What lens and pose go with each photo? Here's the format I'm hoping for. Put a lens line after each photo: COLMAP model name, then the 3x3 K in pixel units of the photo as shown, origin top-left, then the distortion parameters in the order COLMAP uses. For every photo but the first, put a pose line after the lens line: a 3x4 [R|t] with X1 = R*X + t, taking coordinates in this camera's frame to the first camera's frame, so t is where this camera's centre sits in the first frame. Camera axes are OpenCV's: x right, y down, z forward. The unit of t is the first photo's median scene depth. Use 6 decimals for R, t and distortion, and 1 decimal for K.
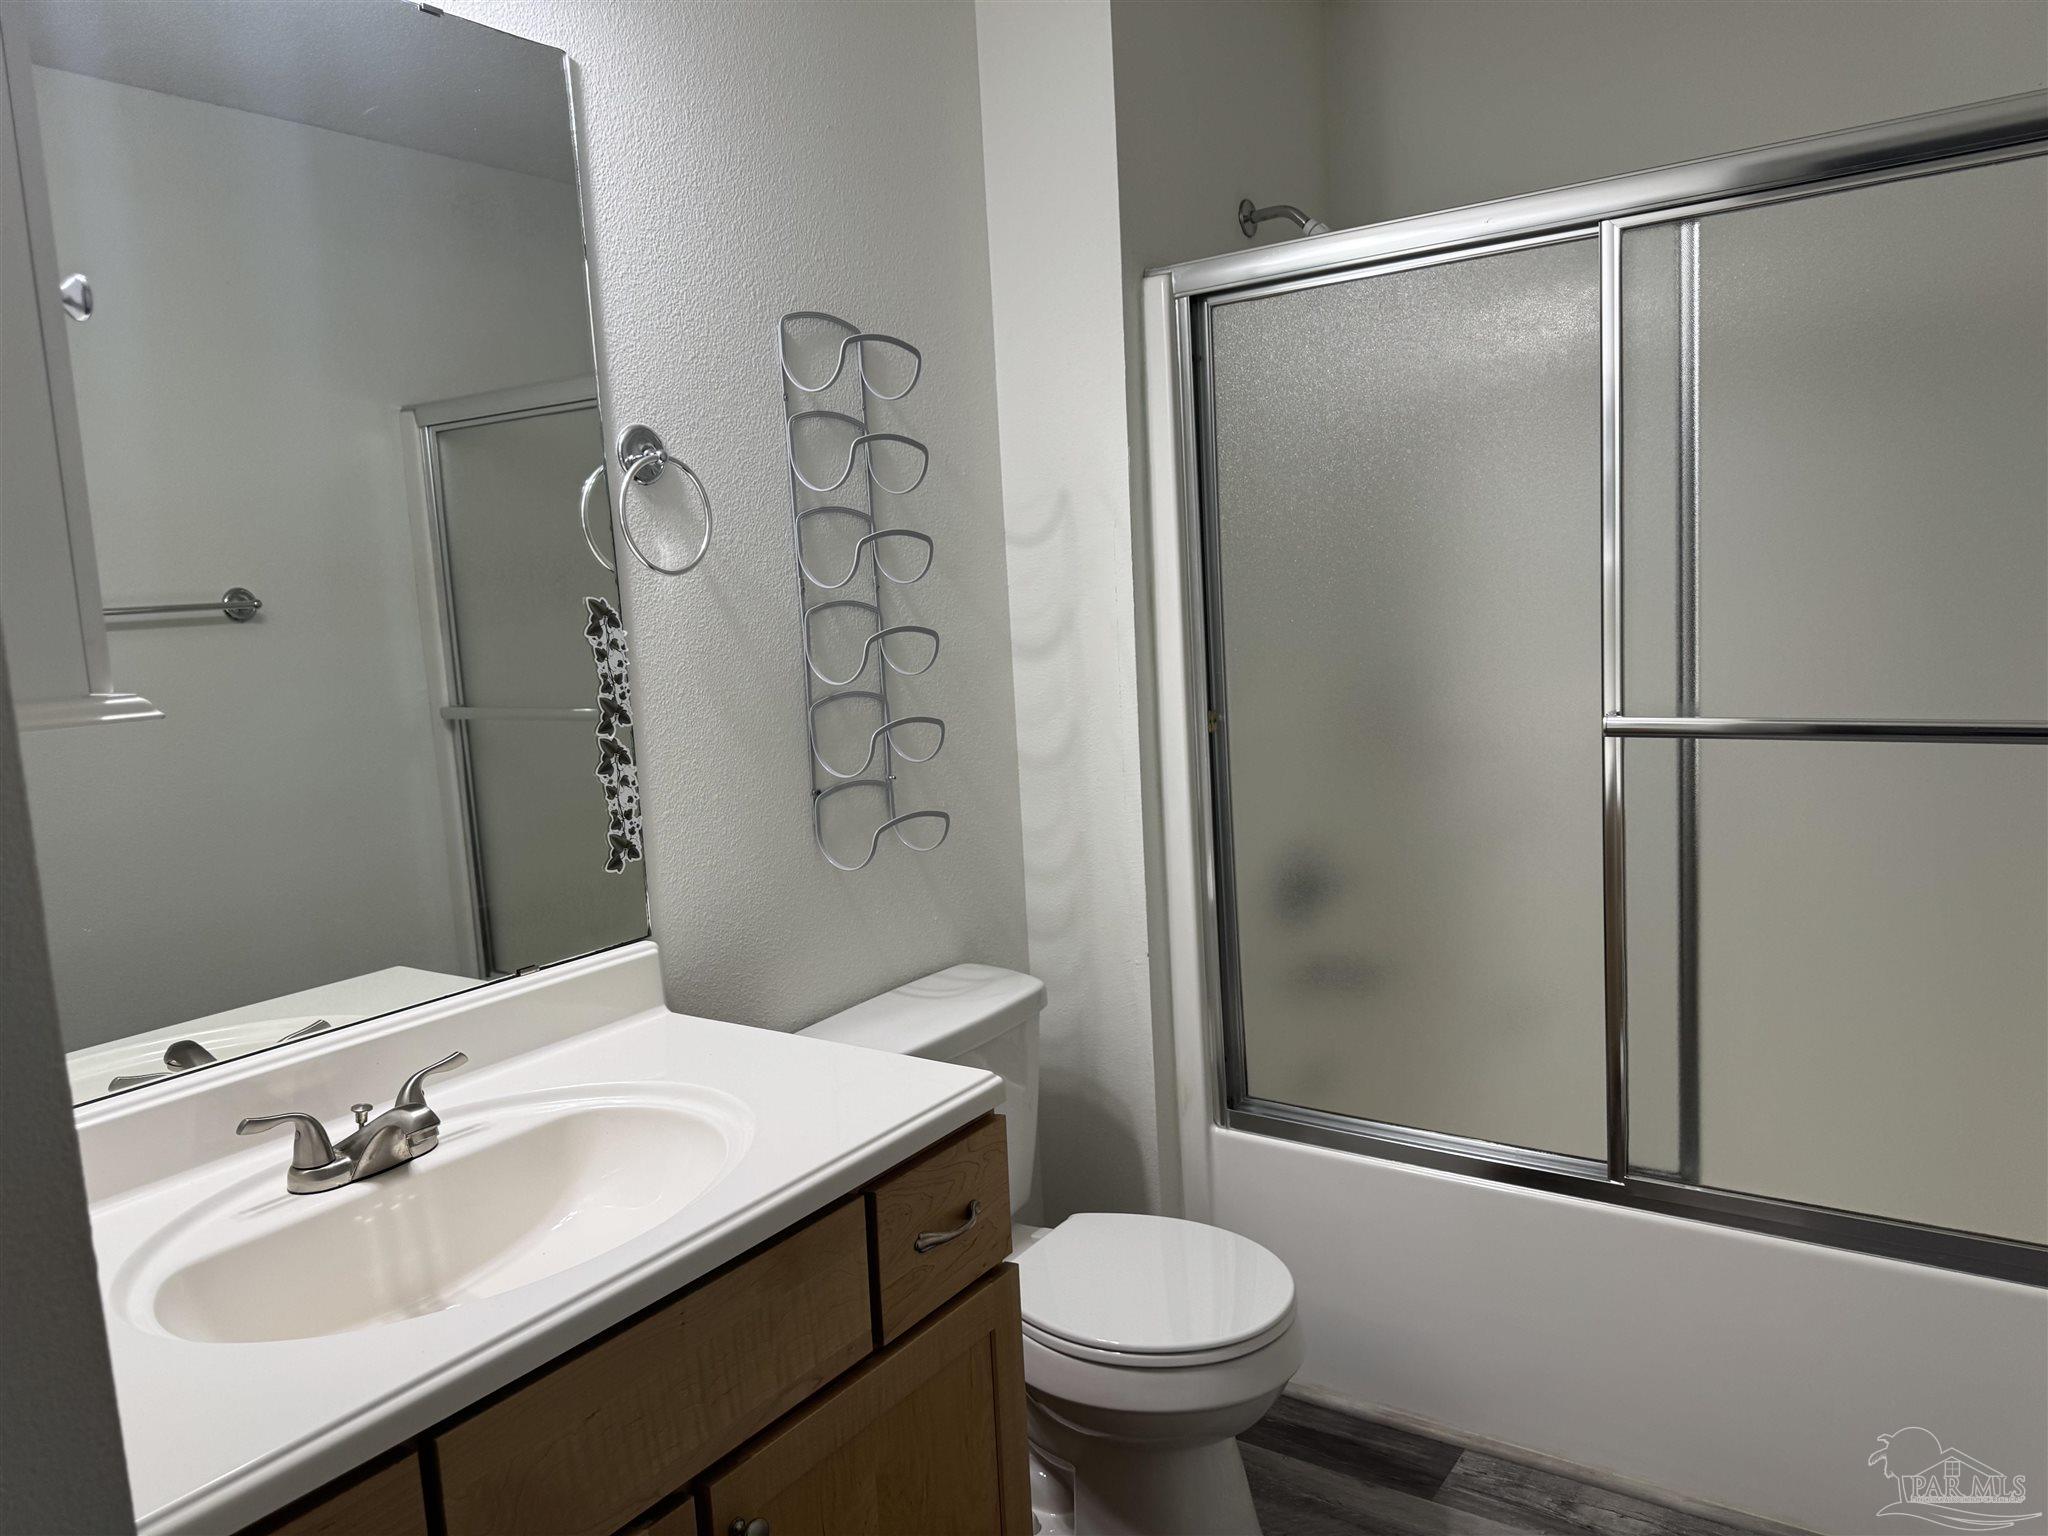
lens RADIAL K [[1463.3, 0, 1040.2], [0, 1463.3, 775.6], [0, 0, 1]] dist [0.058517, -0.062945]
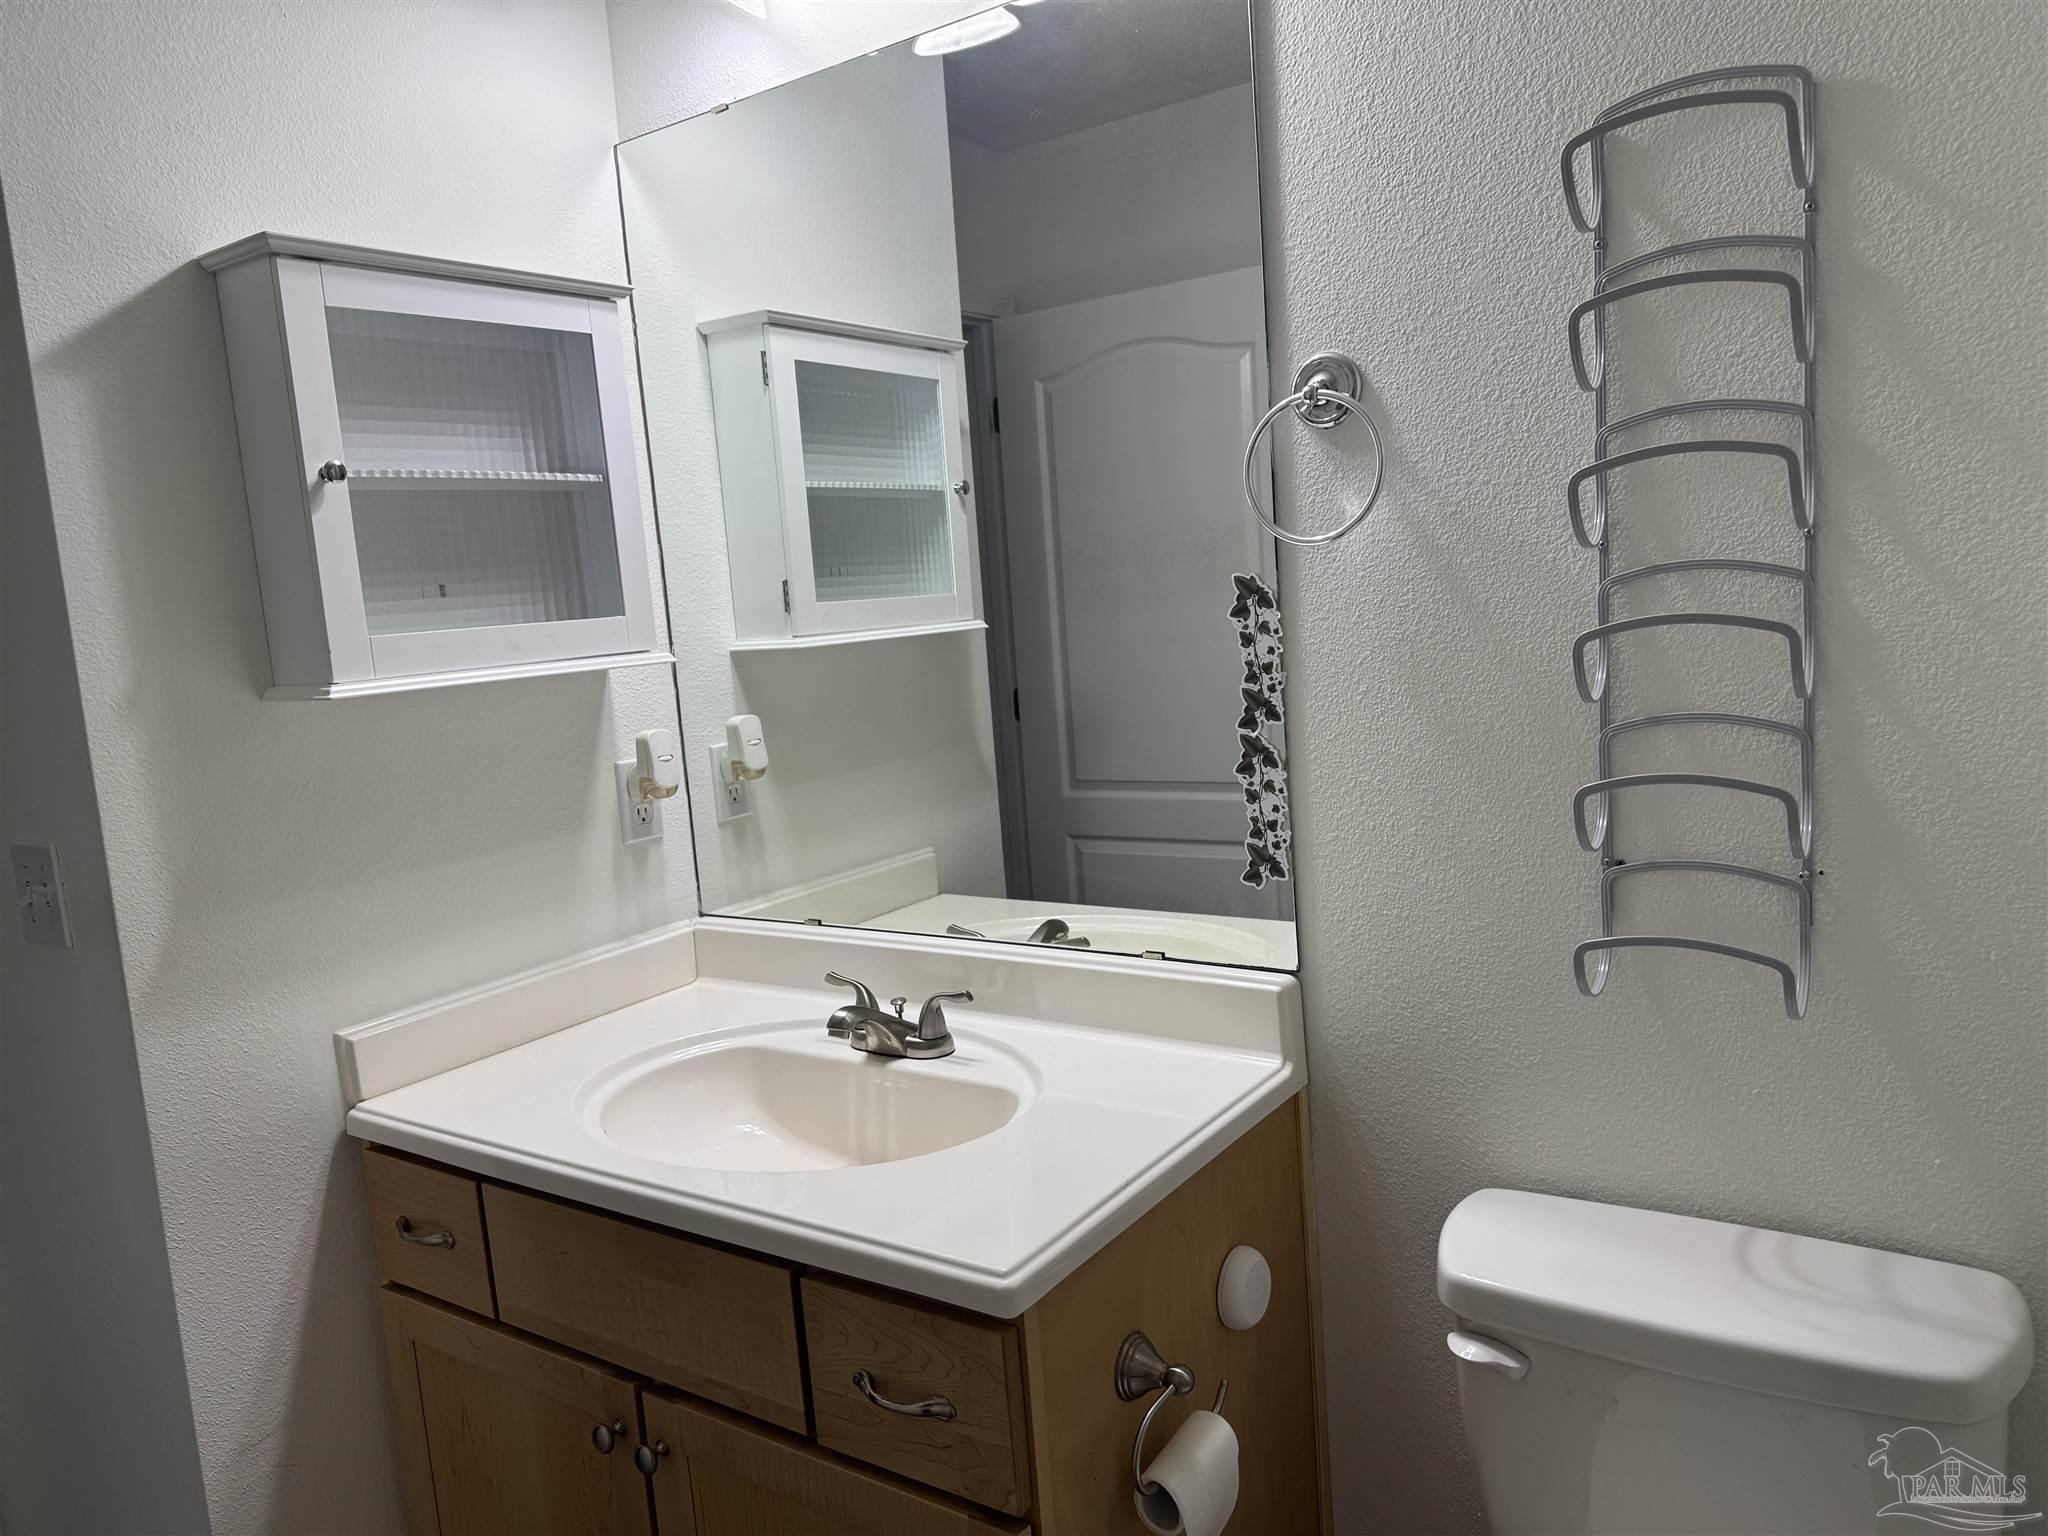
lens RADIAL K [[1463.3, 0, 1037.8], [0, 1463.3, 759.4], [0, 0, 1]] dist [0.058517, -0.062945]
pose [[-0.023666, 0.178158, -0.983717, 0.569230], [-0.050018, 0.982550, 0.179150, -0.161010], [0.998468, 0.053443, -0.014342, 0.889327]]
